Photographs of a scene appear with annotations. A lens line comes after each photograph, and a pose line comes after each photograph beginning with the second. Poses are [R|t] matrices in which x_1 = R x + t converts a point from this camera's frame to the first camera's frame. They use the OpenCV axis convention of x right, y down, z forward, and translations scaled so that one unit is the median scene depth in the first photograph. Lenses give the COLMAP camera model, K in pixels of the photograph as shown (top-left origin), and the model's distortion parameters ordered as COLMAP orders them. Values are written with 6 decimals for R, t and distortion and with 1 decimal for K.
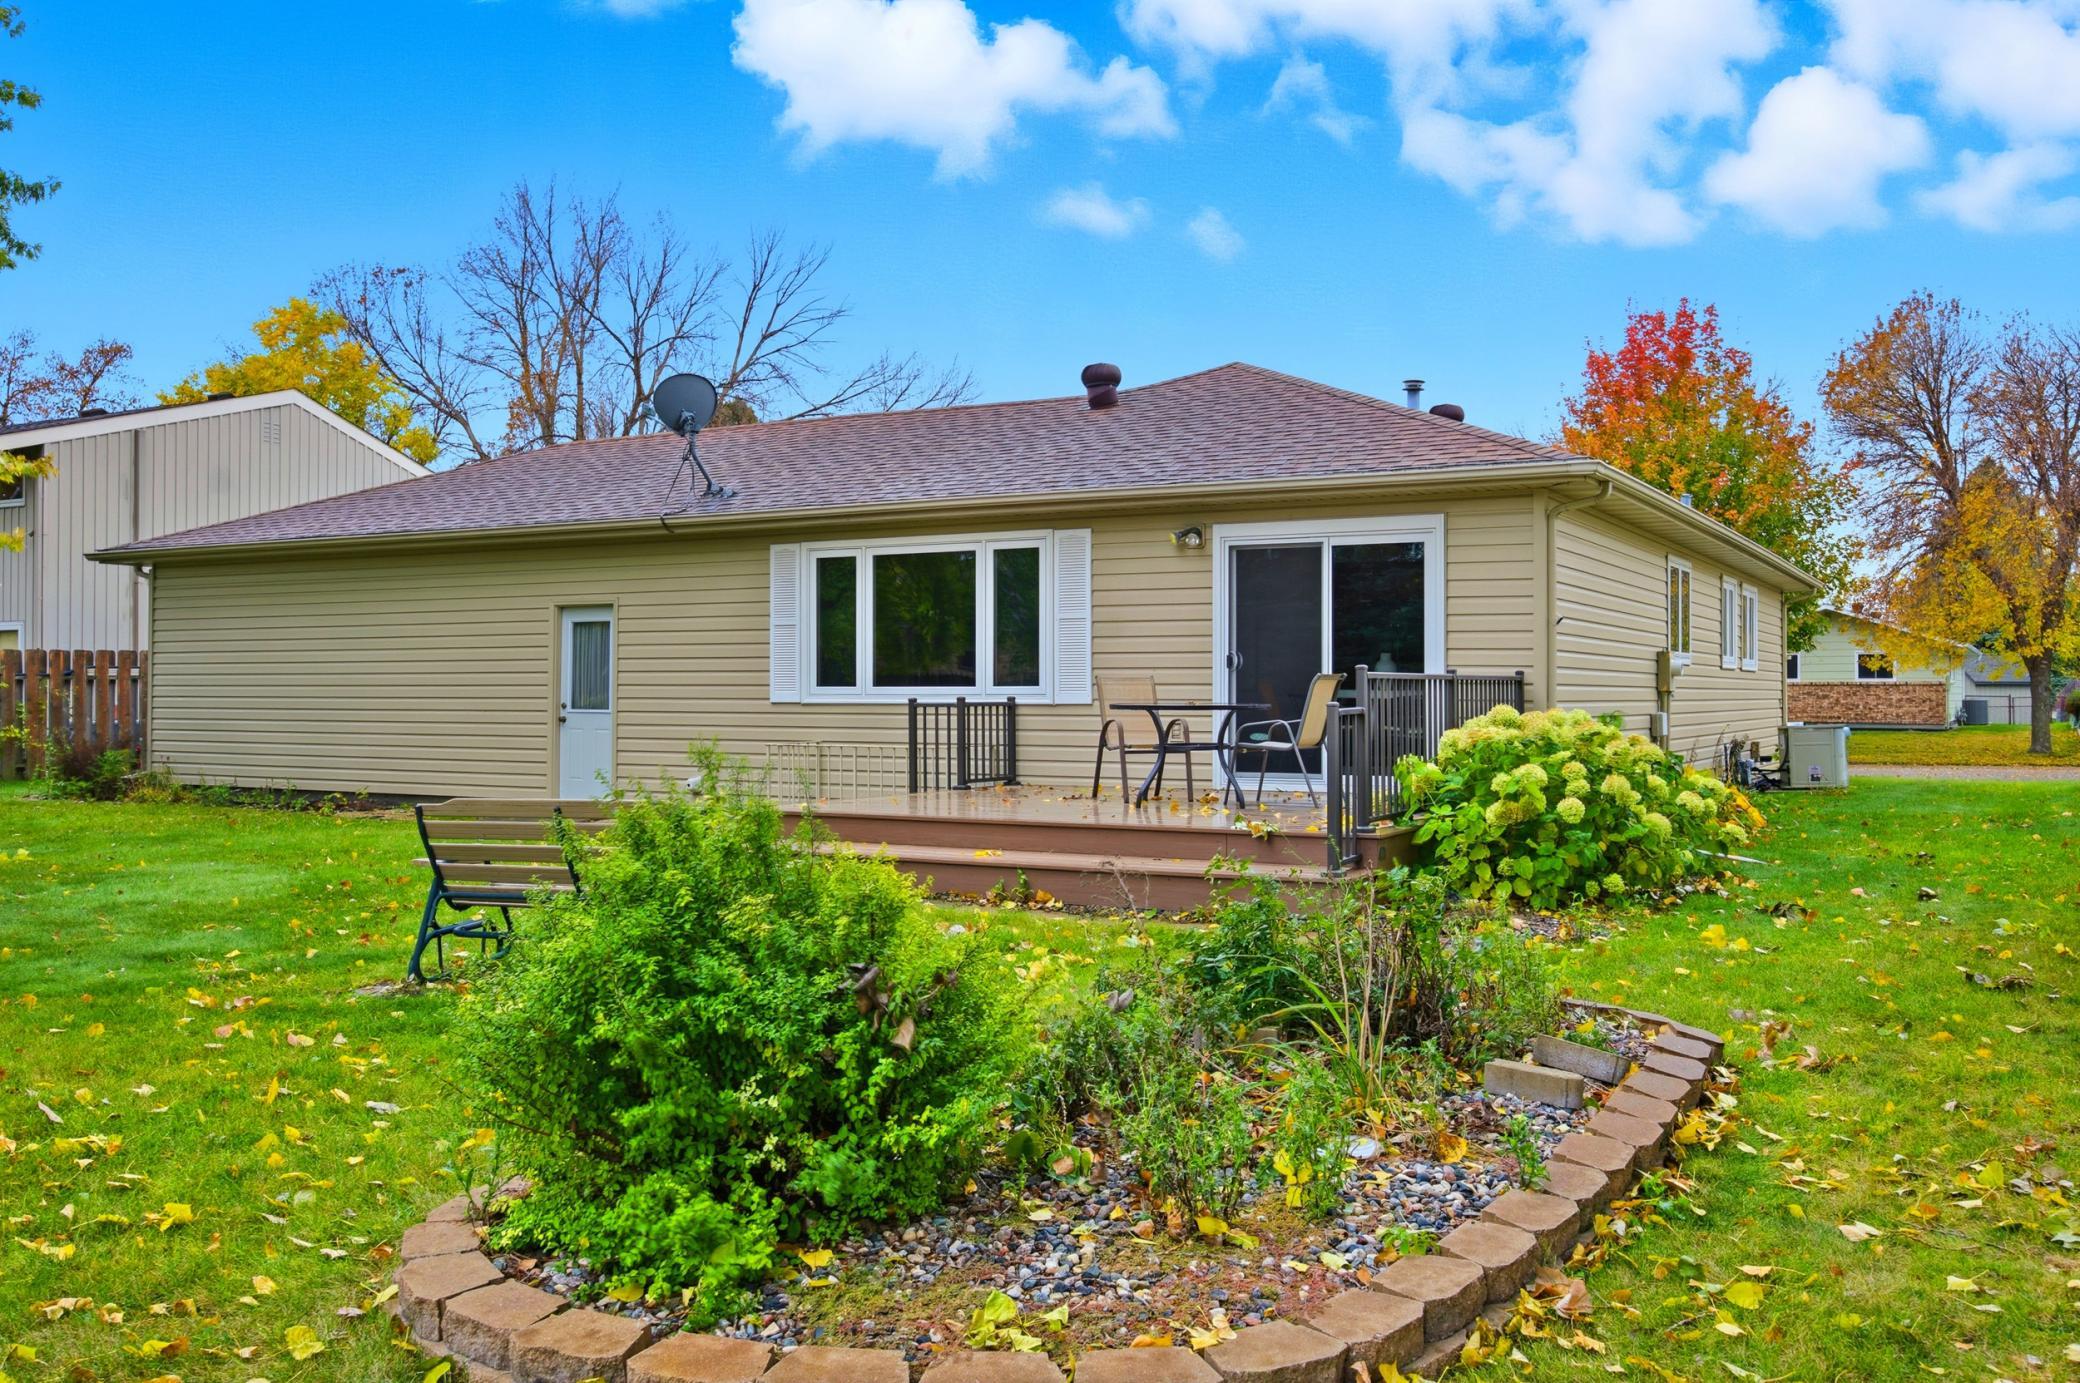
lens RADIAL K [[1800.3, 0, 1039.6], [0, 1800.3, 689.1], [0, 0, 1]] dist [0.036553, 0.010077]
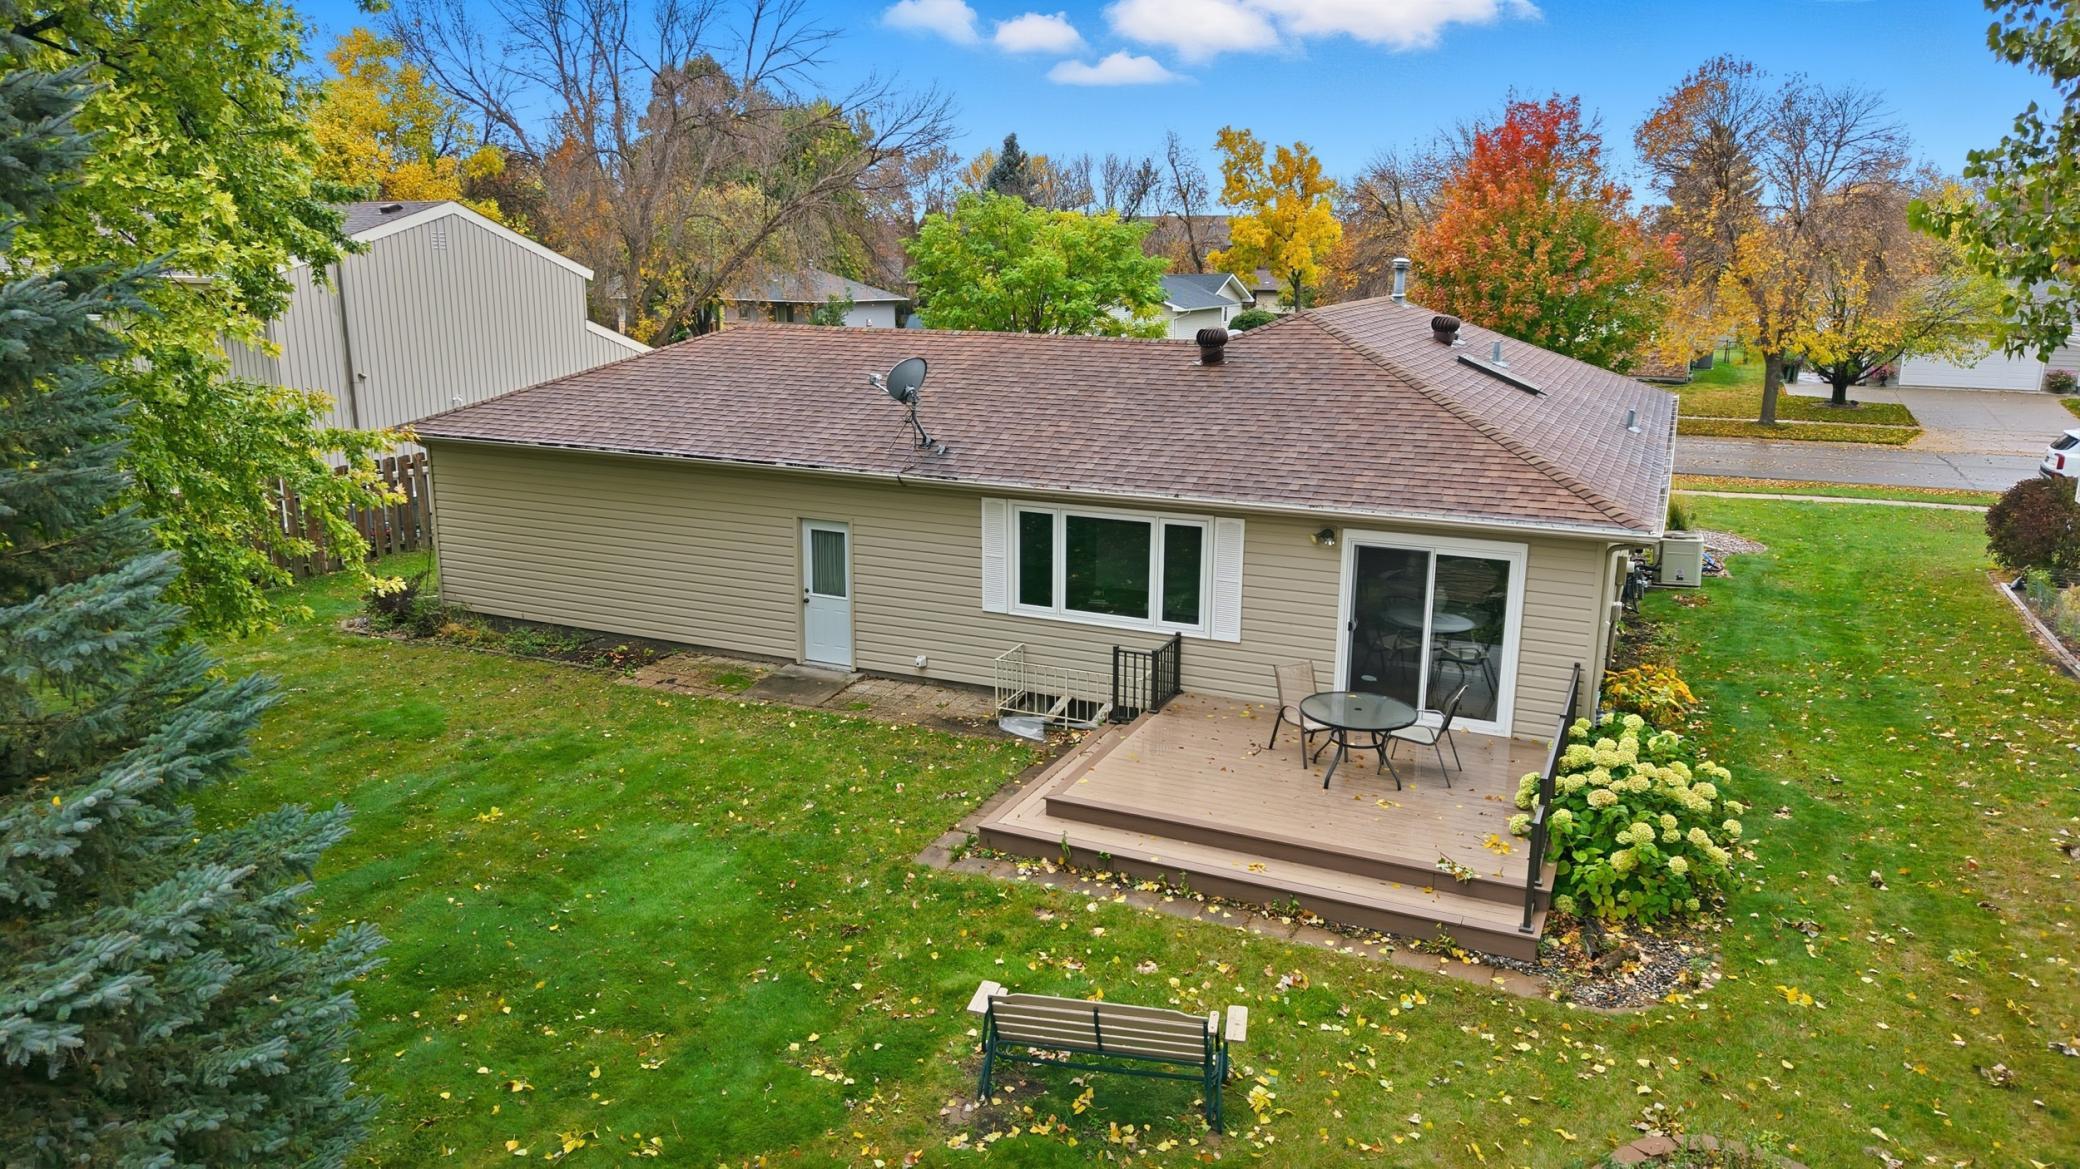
lens RADIAL K [[1415.7, 0, 1041.9], [0, 1415.7, 581.1], [0, 0, 1]] dist [0.075284, -0.000968]
pose [[0.996080, -0.019283, 0.086330, -0.191205], [-0.002027, 0.970718, 0.240215, -0.263552], [-0.088434, -0.239448, 0.966873, -0.028487]]
